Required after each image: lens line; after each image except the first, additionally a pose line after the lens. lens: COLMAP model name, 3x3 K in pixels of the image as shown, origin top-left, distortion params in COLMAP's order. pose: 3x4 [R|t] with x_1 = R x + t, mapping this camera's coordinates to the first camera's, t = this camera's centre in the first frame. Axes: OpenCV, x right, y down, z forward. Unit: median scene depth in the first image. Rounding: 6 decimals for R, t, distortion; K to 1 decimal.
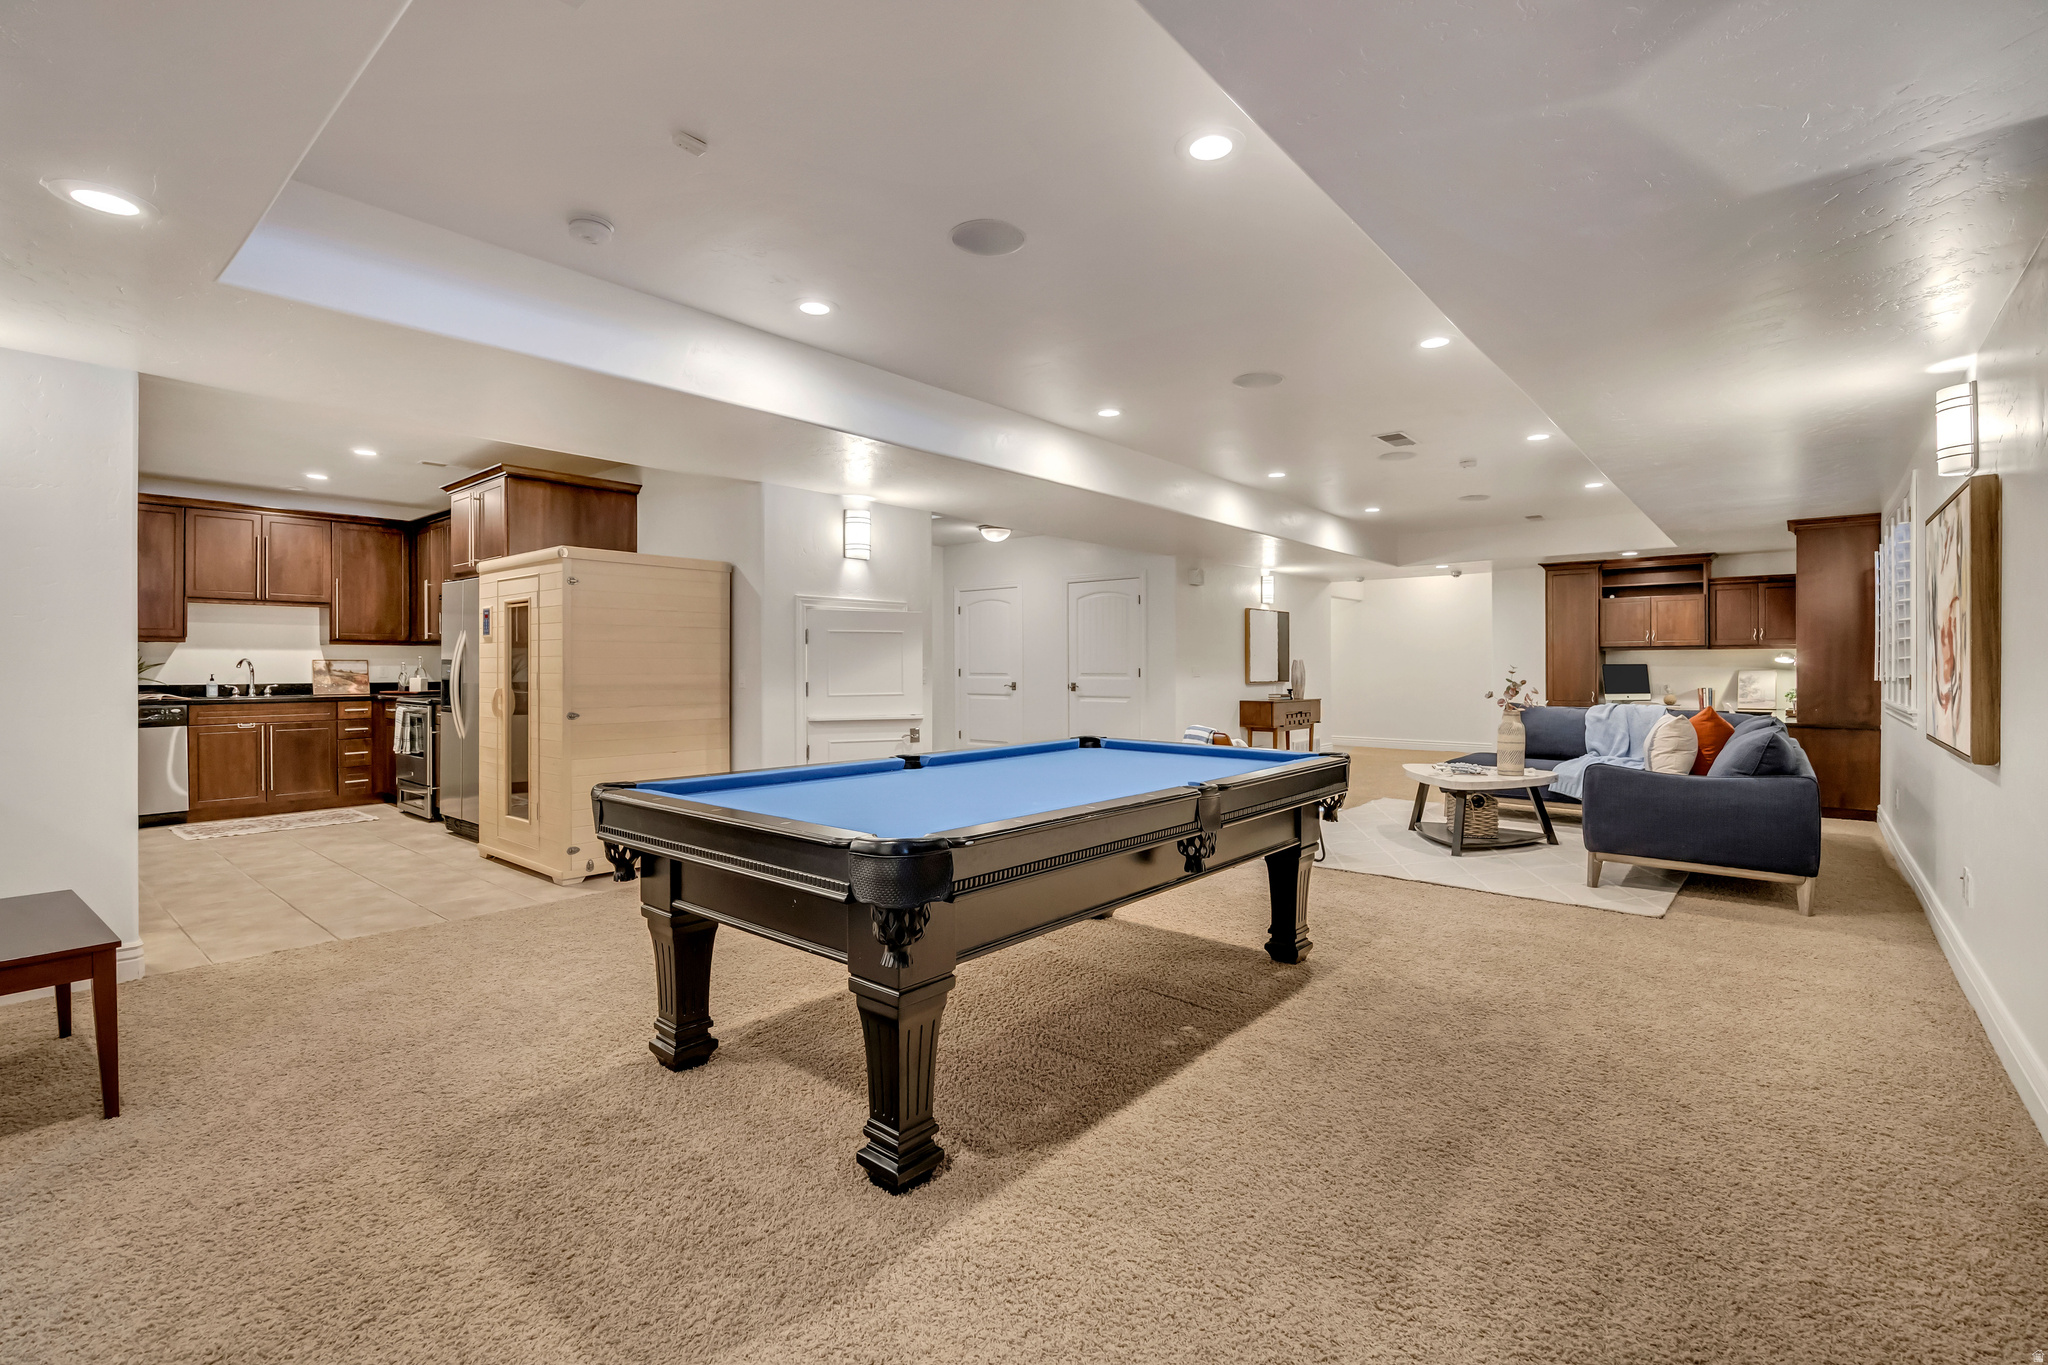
lens RADIAL K [[920.4, 0, 1020.9], [0, 920.4, 671.4], [0, 0, 1]] dist [-0.011818, -0.000503]
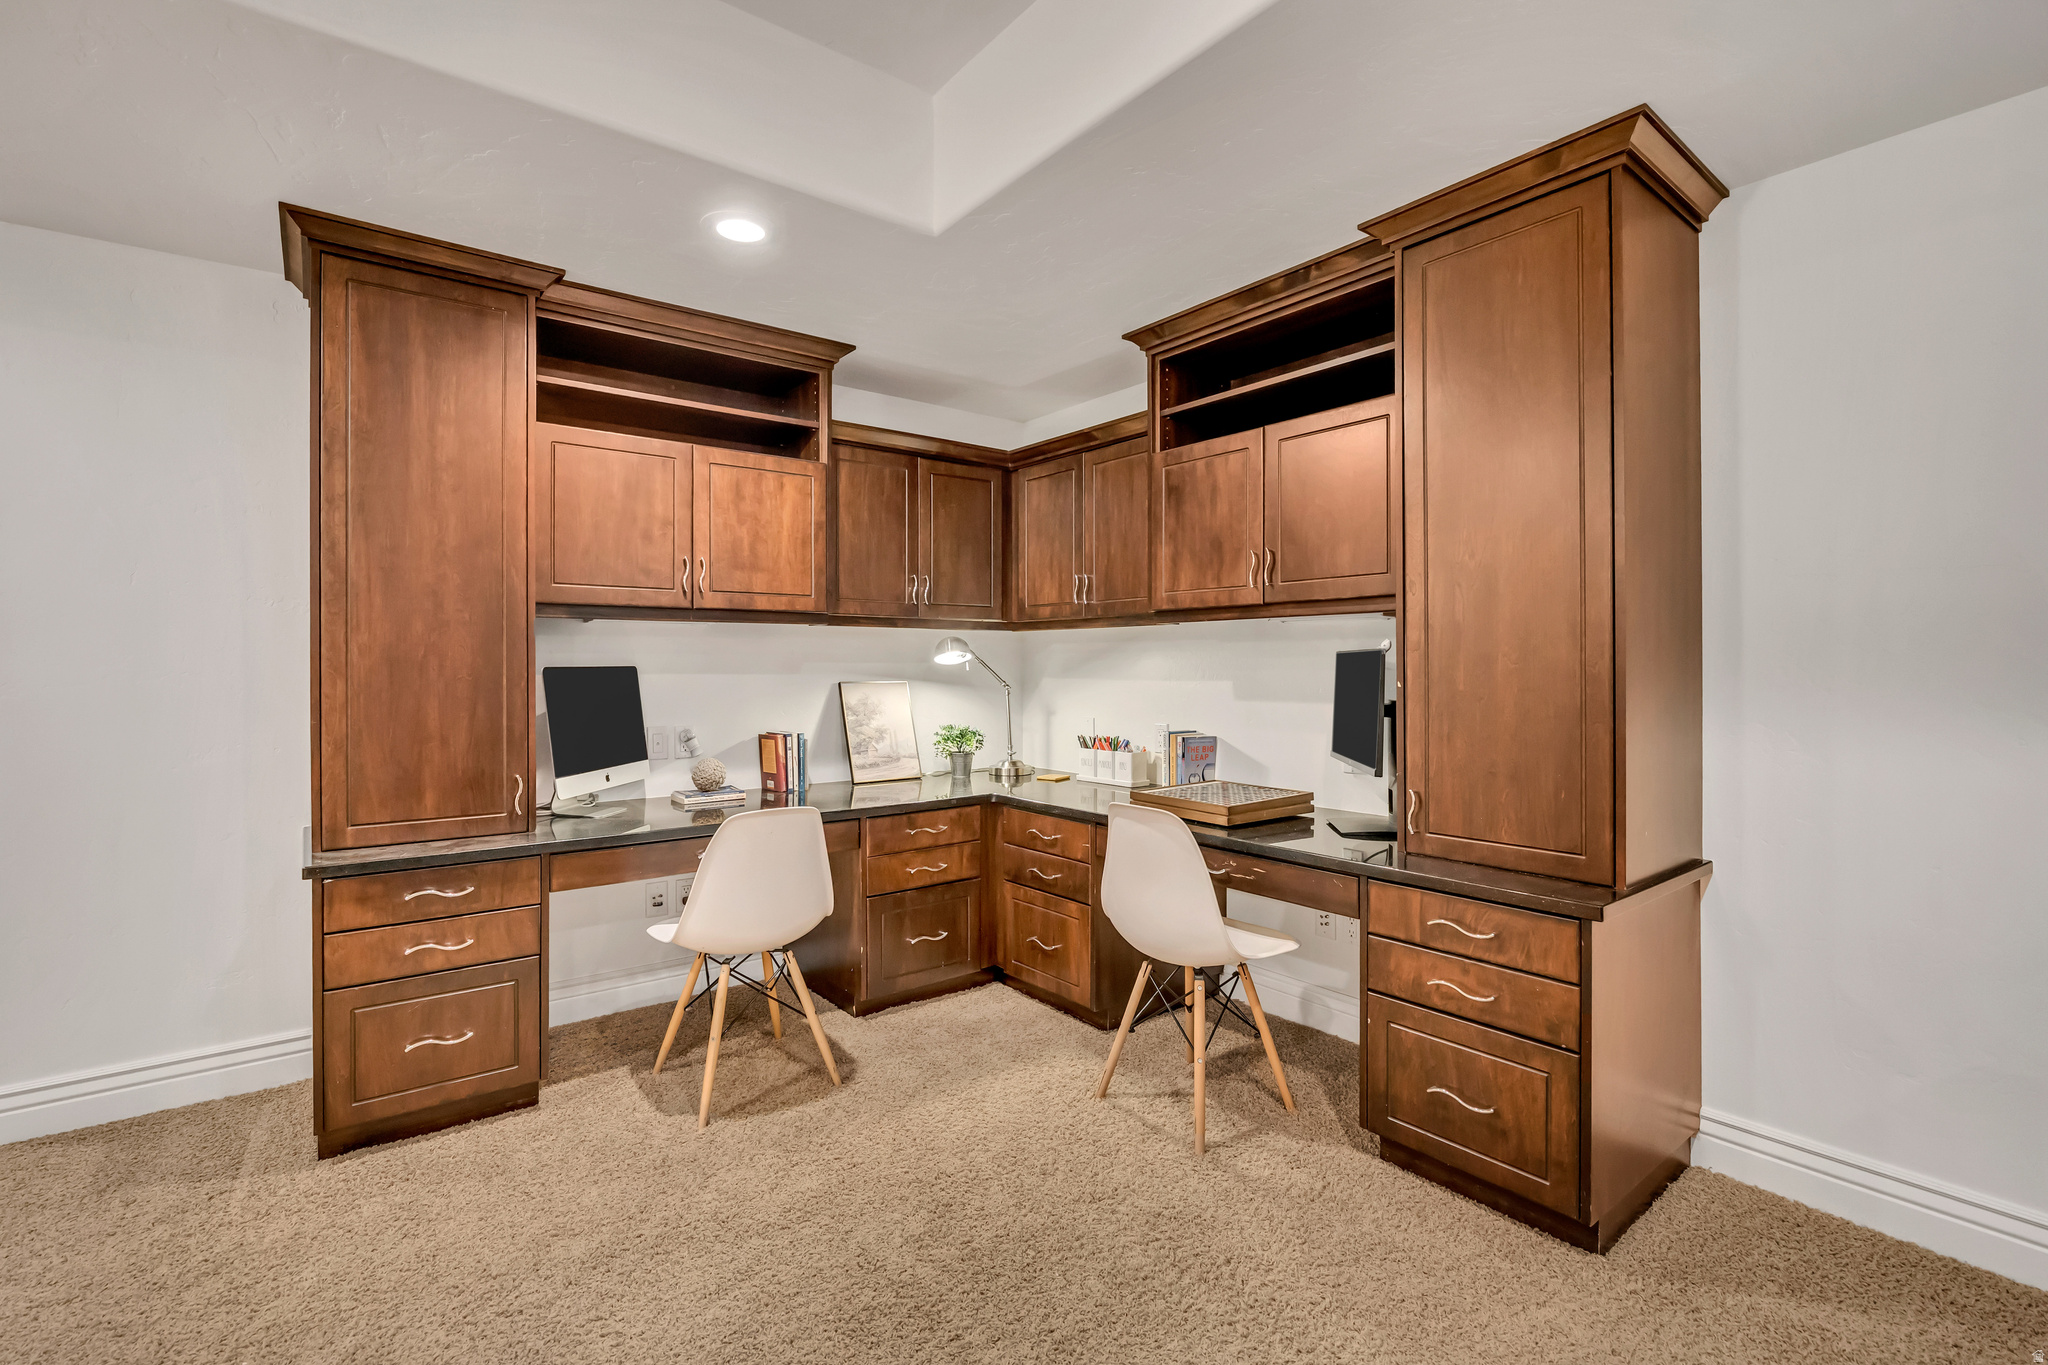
lens RADIAL K [[920.4, 0, 1019.6], [0, 920.4, 665.6], [0, 0, 1]] dist [-0.011818, -0.000503]
pose [[0.205580, -0.007726, 0.978610, 0.416222], [0.008843, 0.999943, 0.006037, -0.009911], [-0.978600, 0.007413, 0.205637, 0.839188]]
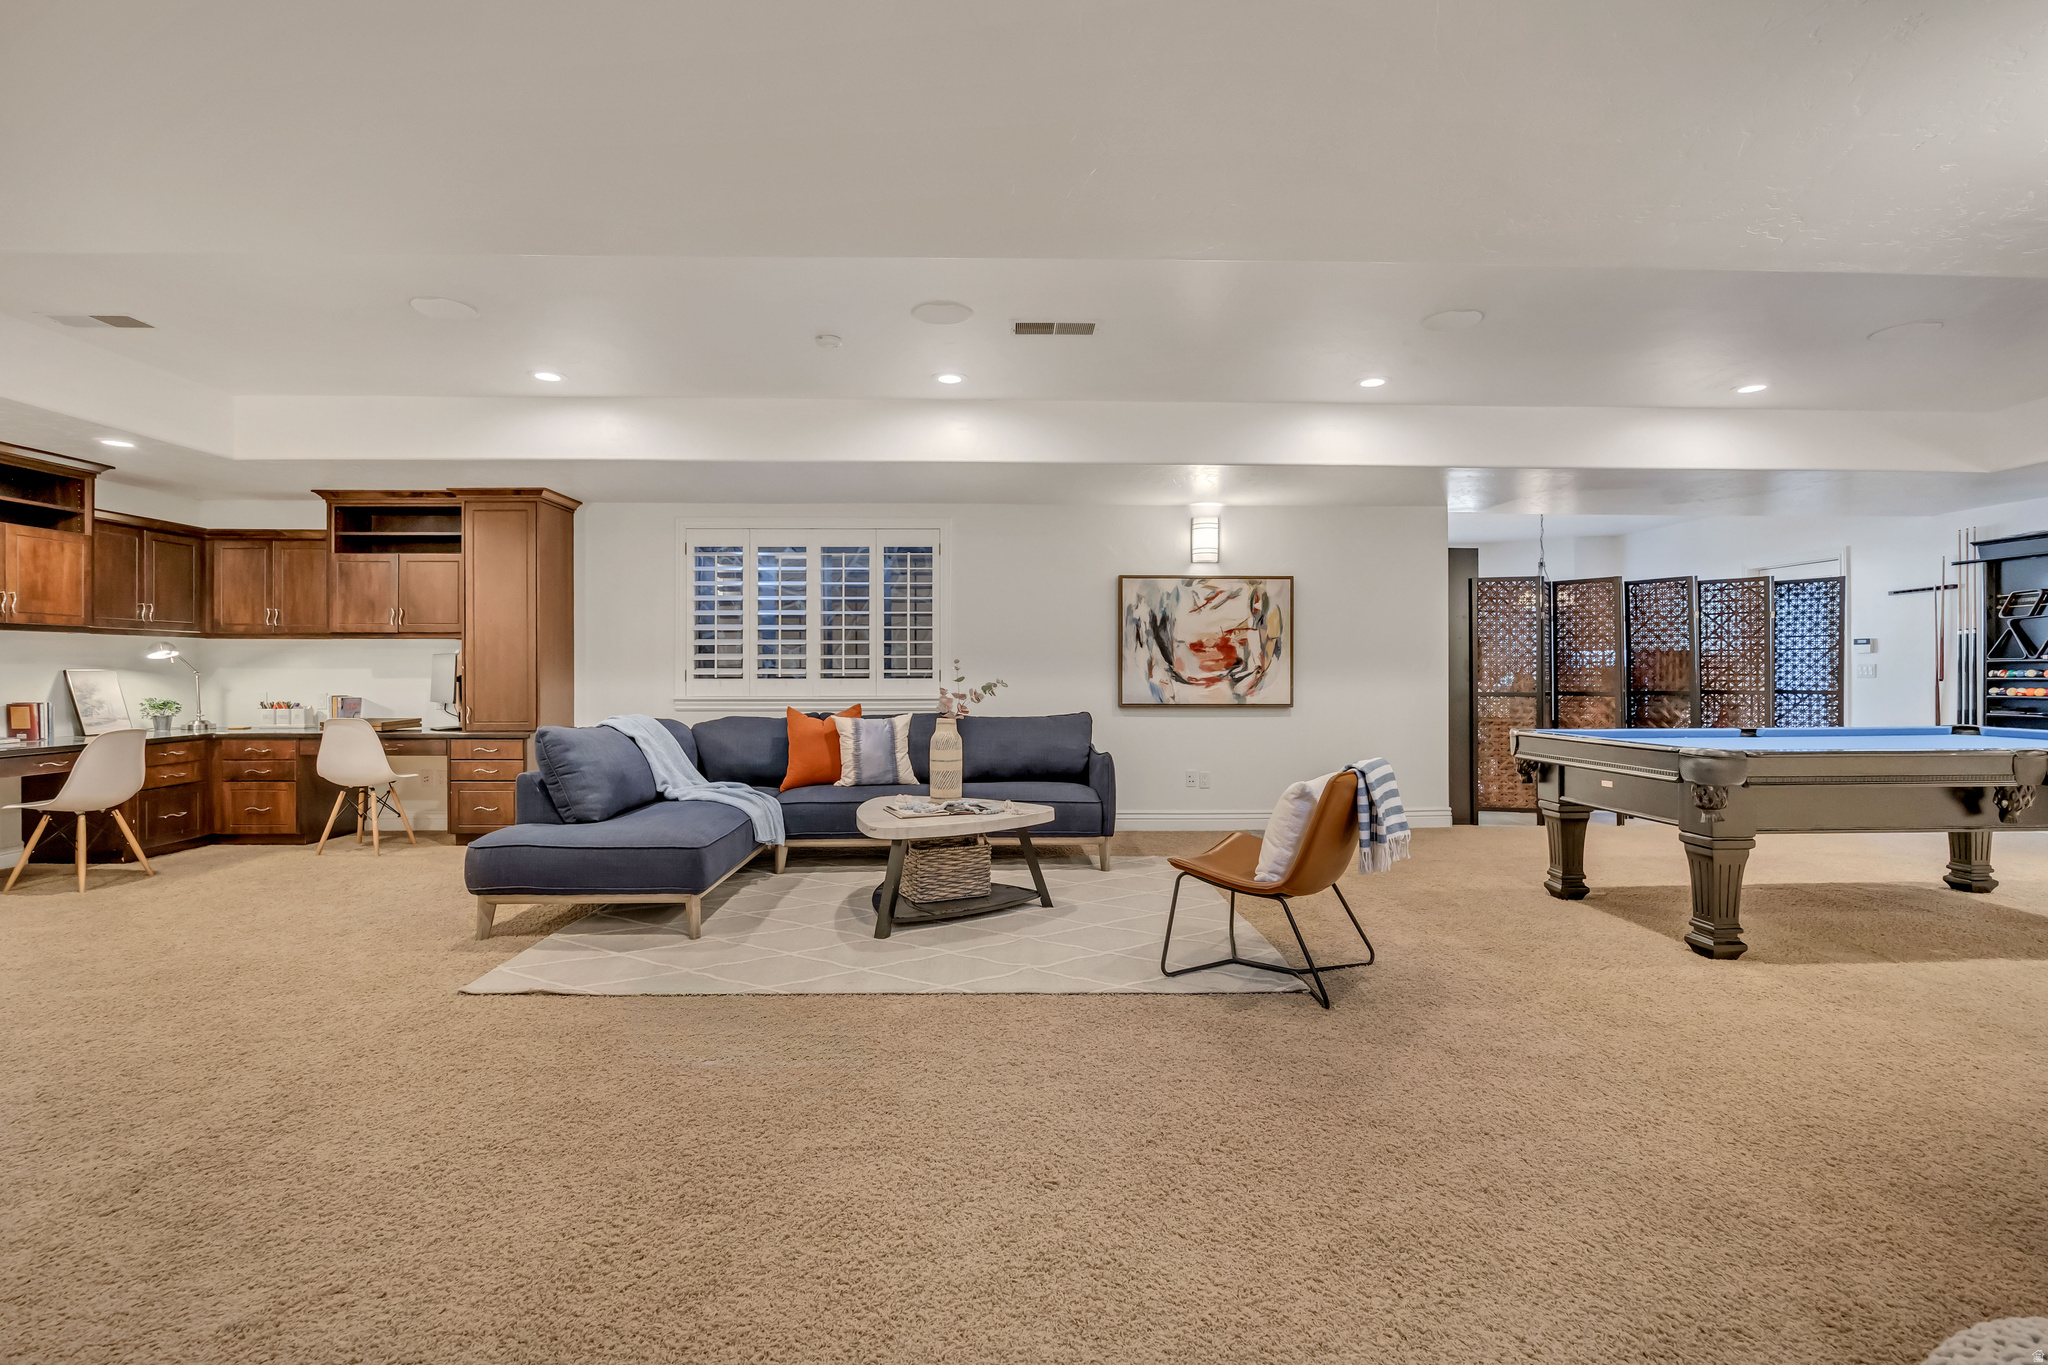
lens RADIAL K [[920.4, 0, 1021.0], [0, 920.4, 670.0], [0, 0, 1]] dist [-0.011818, -0.000503]
pose [[-0.664799, -0.008257, 0.746977, -0.051112], [-0.000142, 0.999940, 0.010927, -0.007706], [-0.747022, 0.007159, -0.664761, 0.923104]]
